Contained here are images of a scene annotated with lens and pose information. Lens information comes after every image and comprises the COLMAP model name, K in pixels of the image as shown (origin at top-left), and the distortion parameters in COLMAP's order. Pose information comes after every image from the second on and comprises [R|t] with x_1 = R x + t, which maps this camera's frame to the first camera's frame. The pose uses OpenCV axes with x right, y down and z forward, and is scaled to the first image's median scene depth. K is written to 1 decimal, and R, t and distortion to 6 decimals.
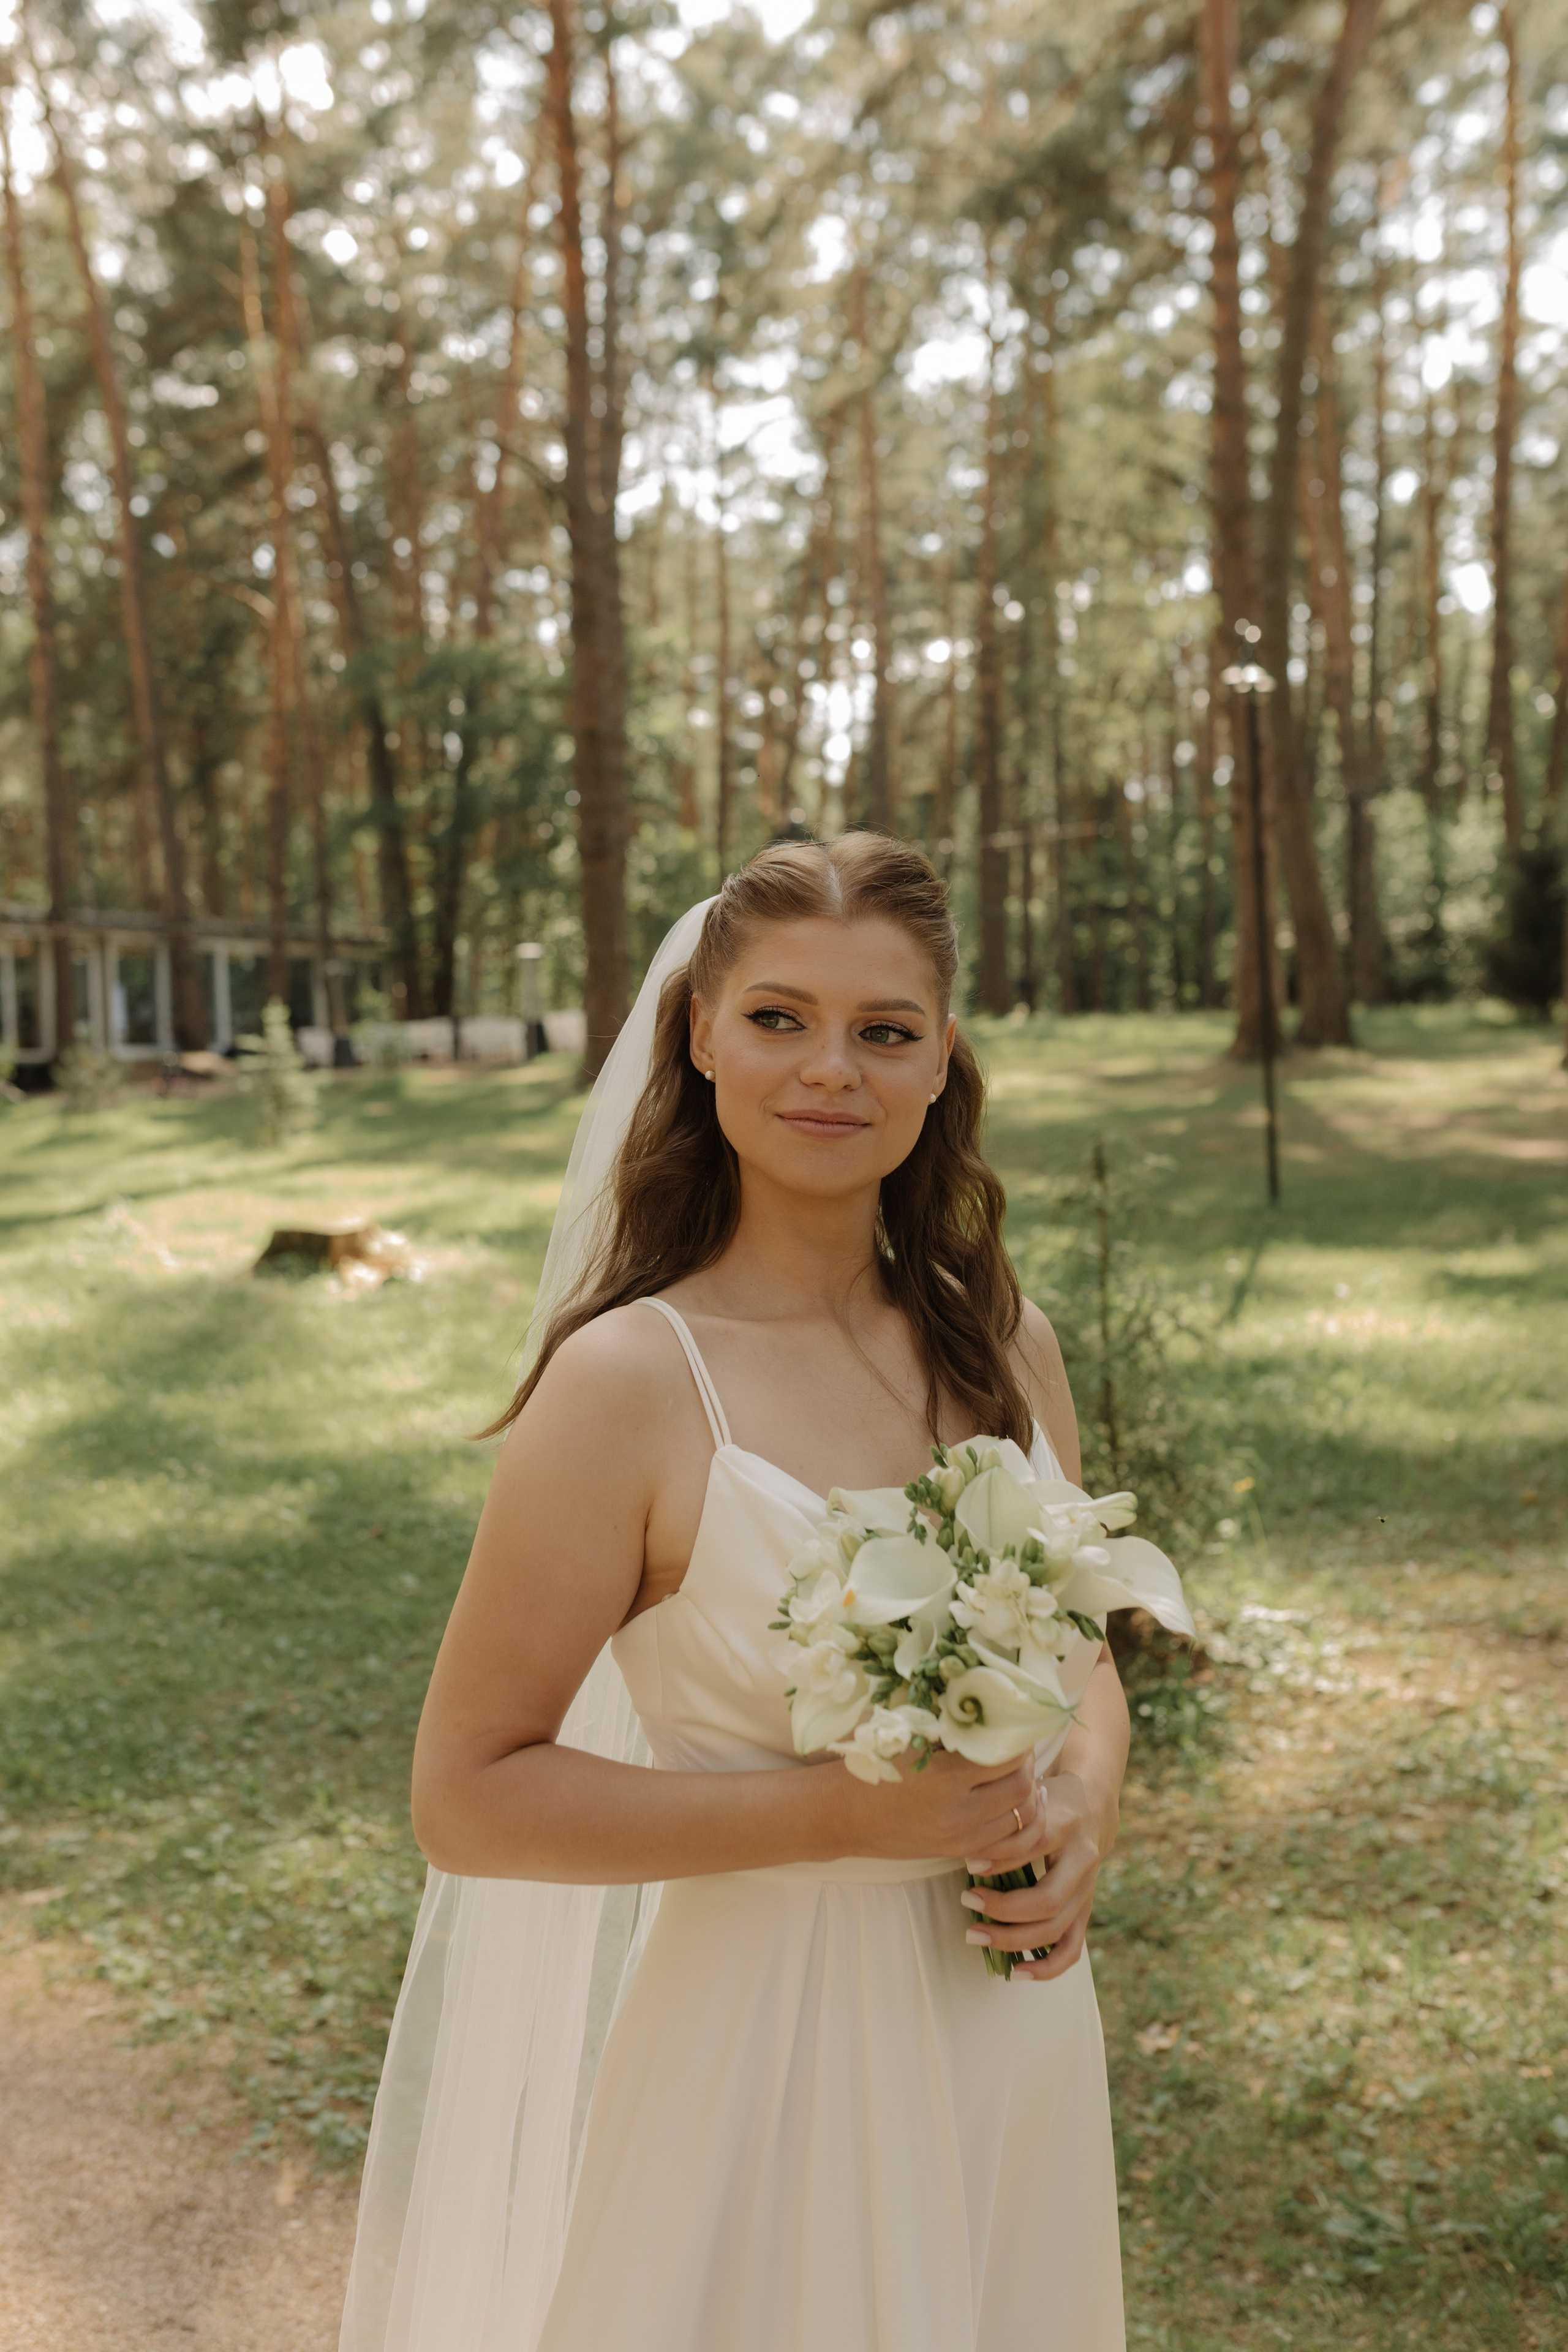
lens RADIAL K [[2281.1, 0, 720.8], [0, 2281.1, 1158.1], [0, 0, 1]] dist [0.010642, 0.000000]
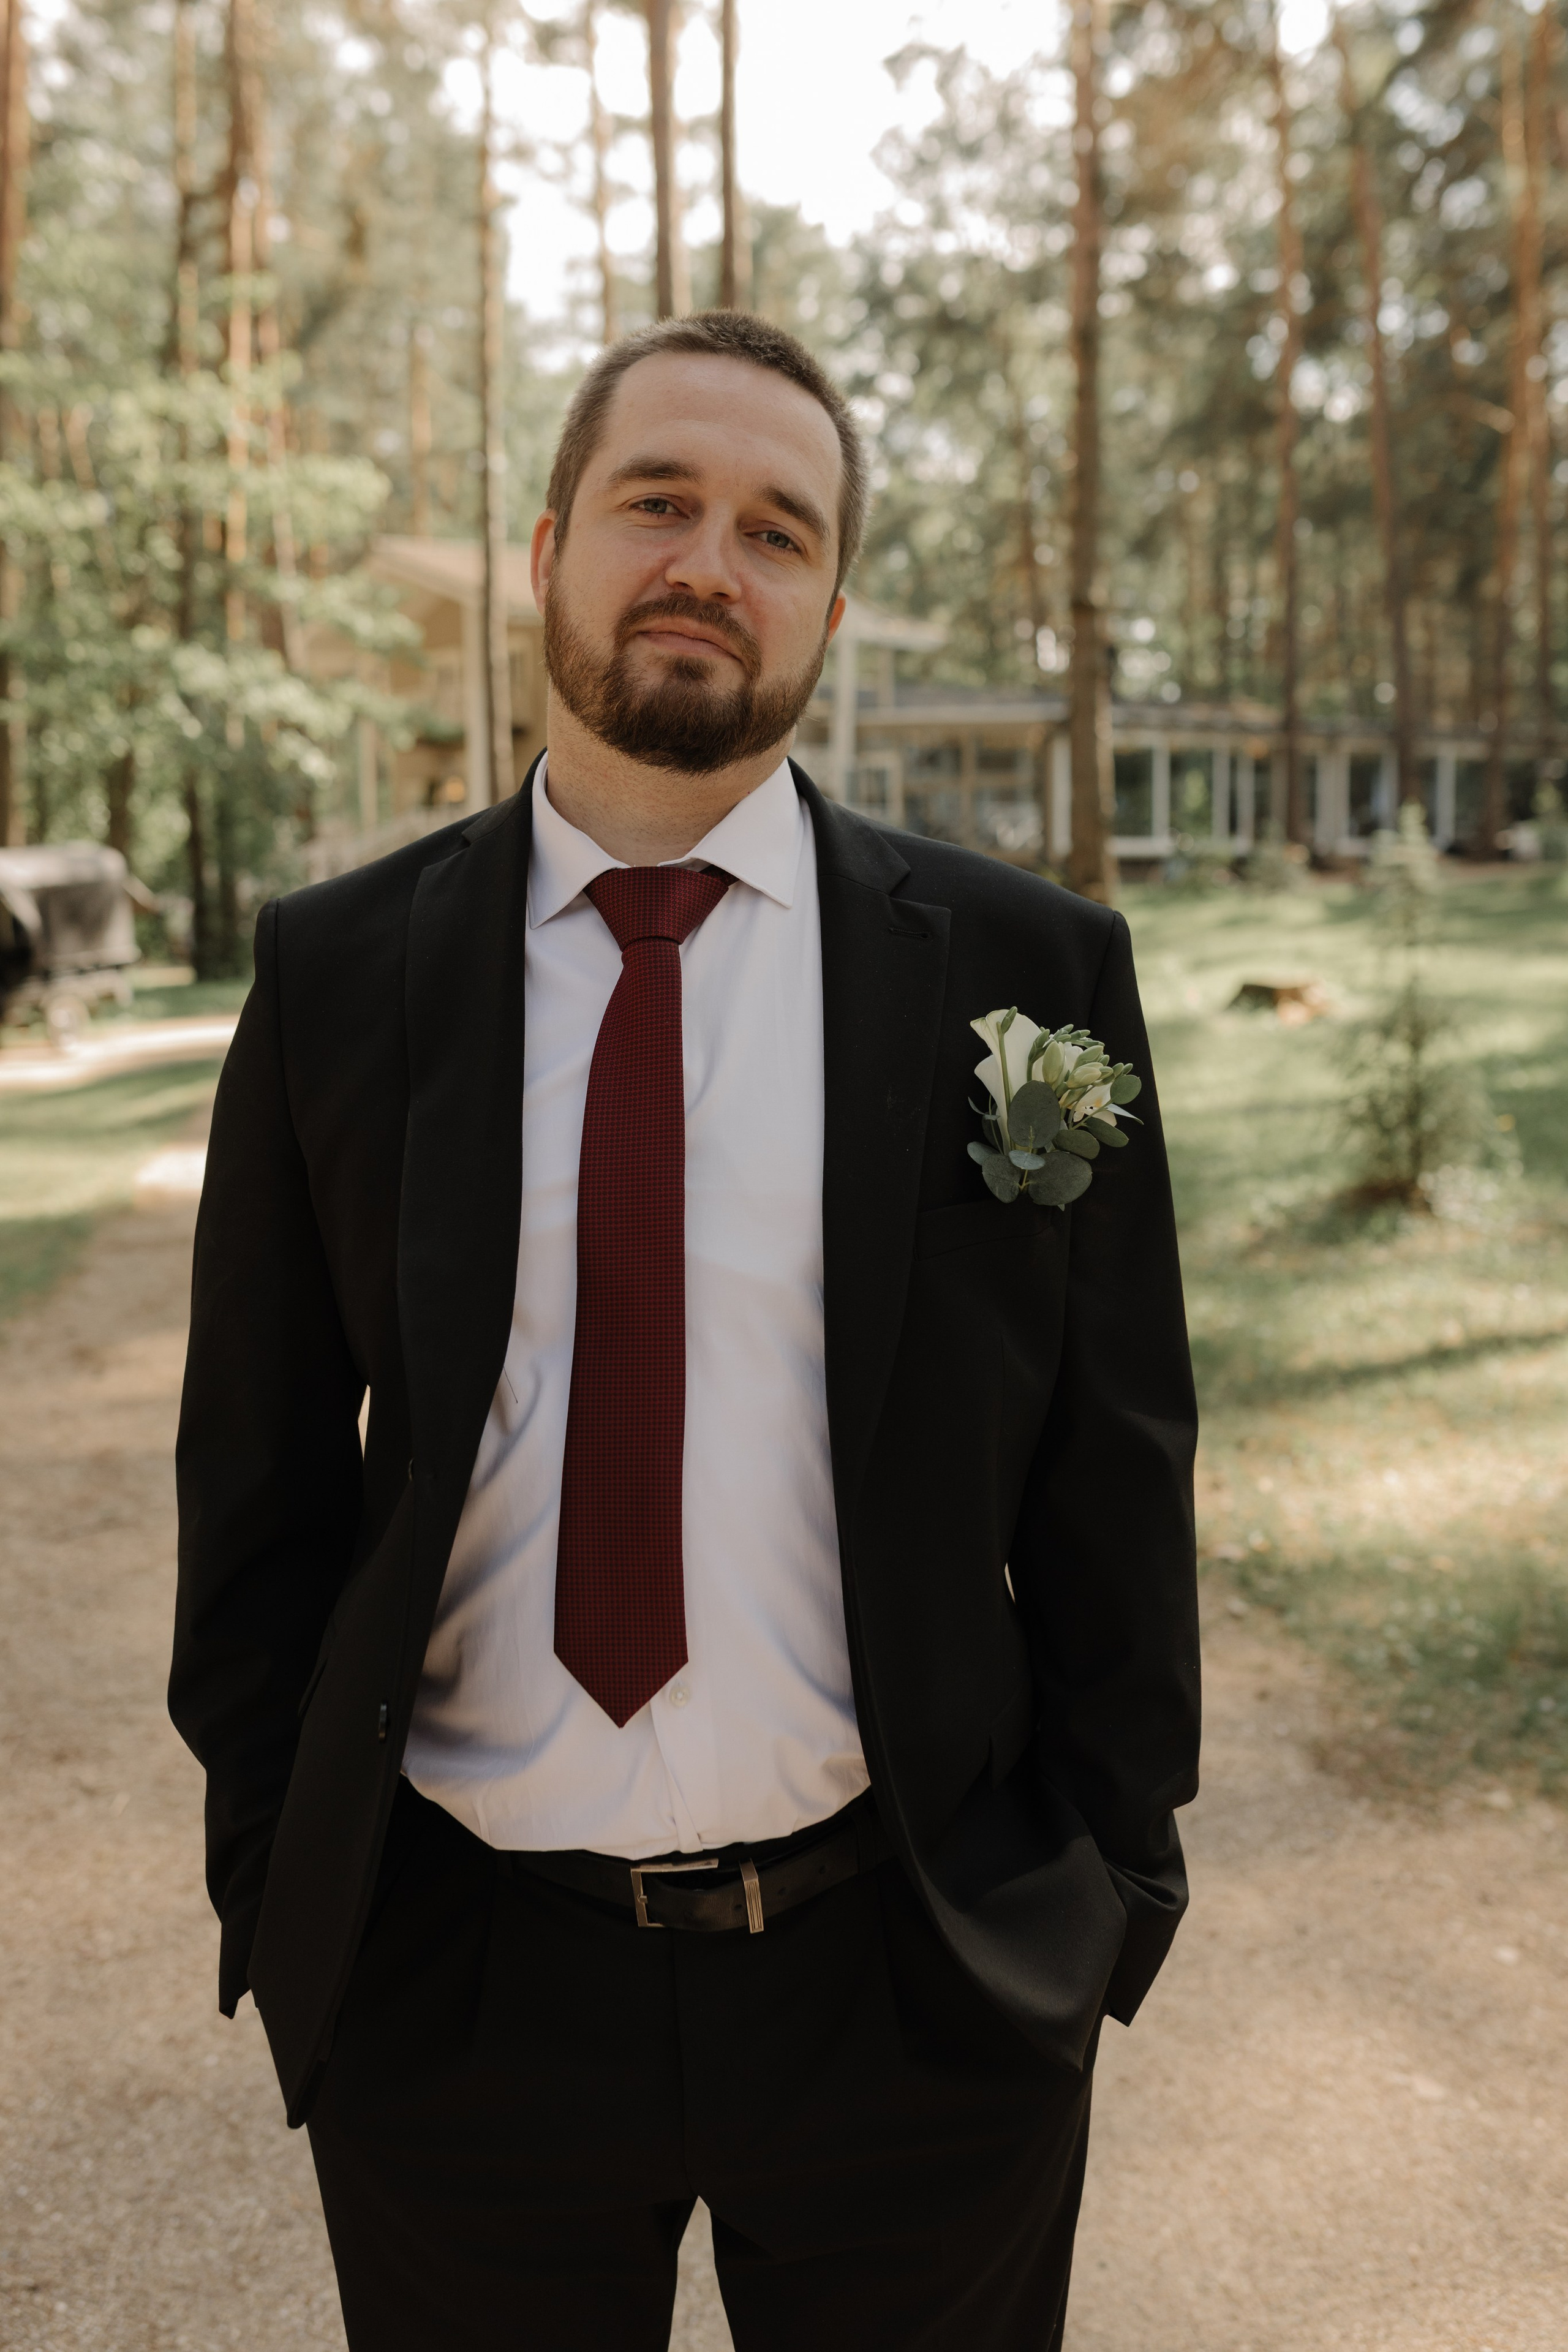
lens RADIAL K [[2281.1, 0, 761.0], [0, 2281.1, 1115.9], [0, 0, 1]] dist [0.010642, 0.000000]
pose [[0.845190, 0.072827, -0.529481, 0.094819], [-0.035062, 0.996094, 0.081038, 0.004167], [0.533315, -0.049928, 0.844442, -0.098393]]
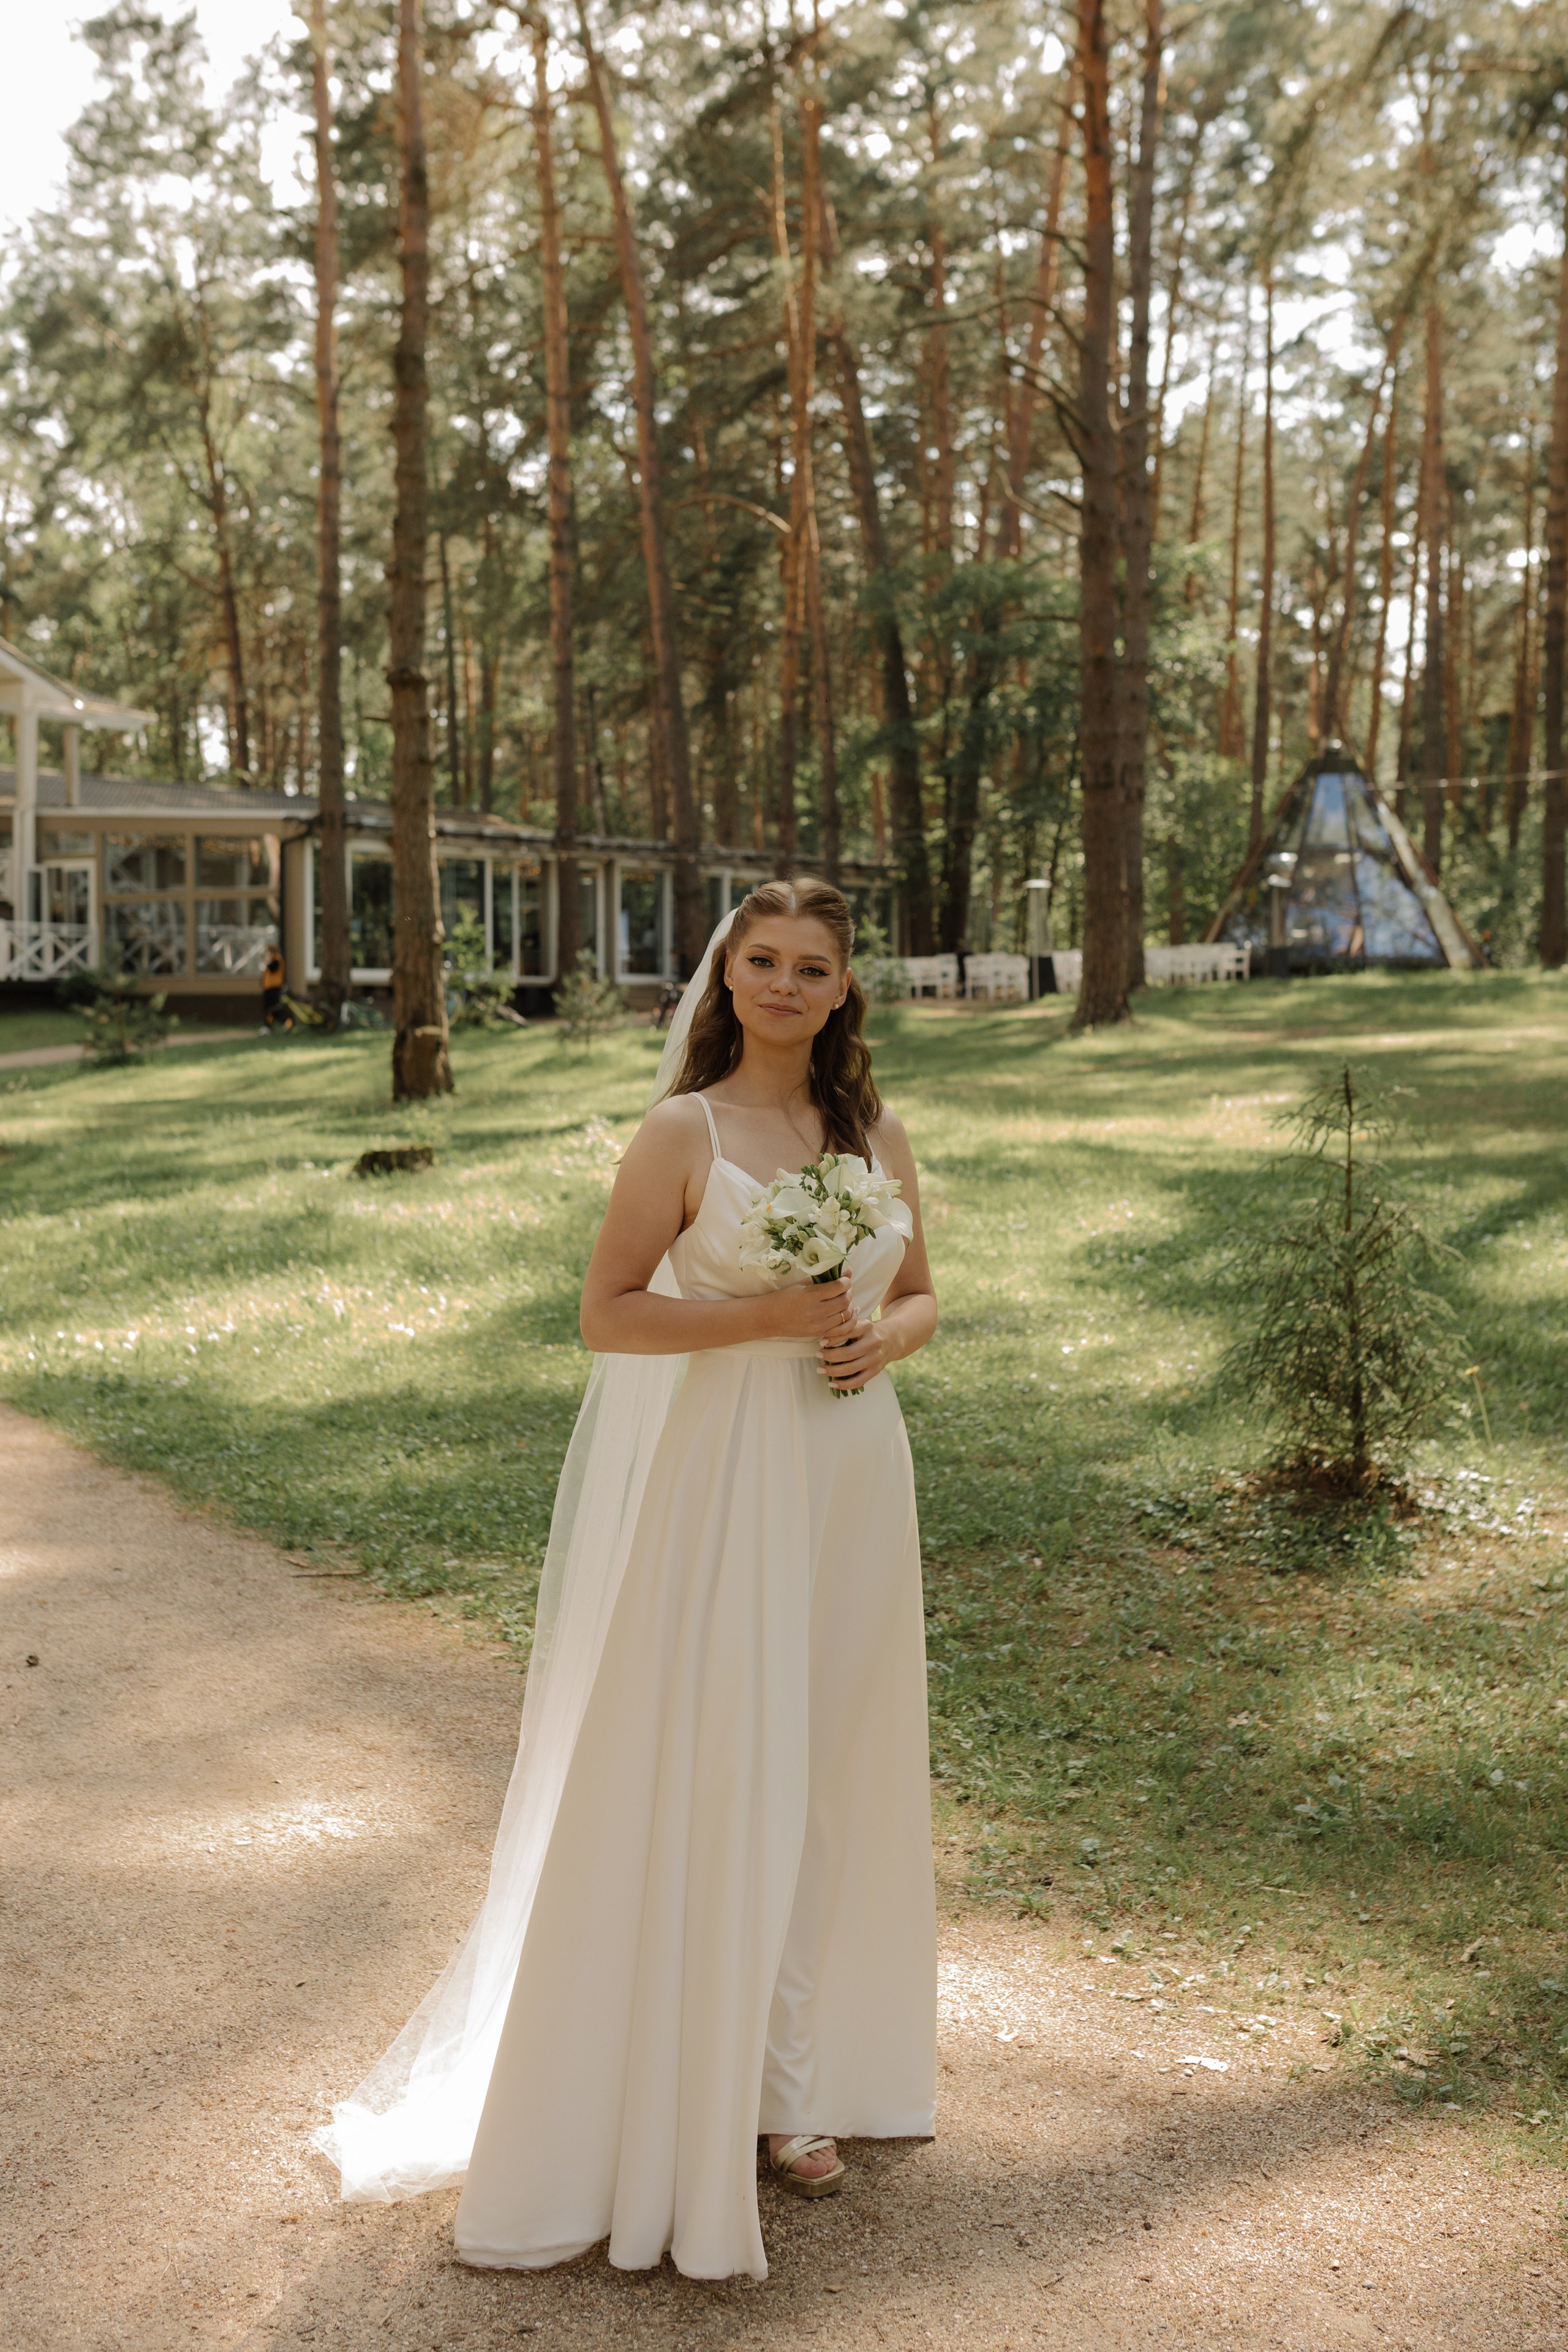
lens RADIAL K [[2516.4, 0, 788.5], [0, 2516.4, 1153.4], [0, 0, 1]] dist [-0.025247, 0.000000]
pose [[0.980330, 0.040076, -0.193252, 0.018861], [-0.036545, 0.999094, 0.021807, 0.002390], [0.193951, -0.014316, 0.980907, -0.048246]]
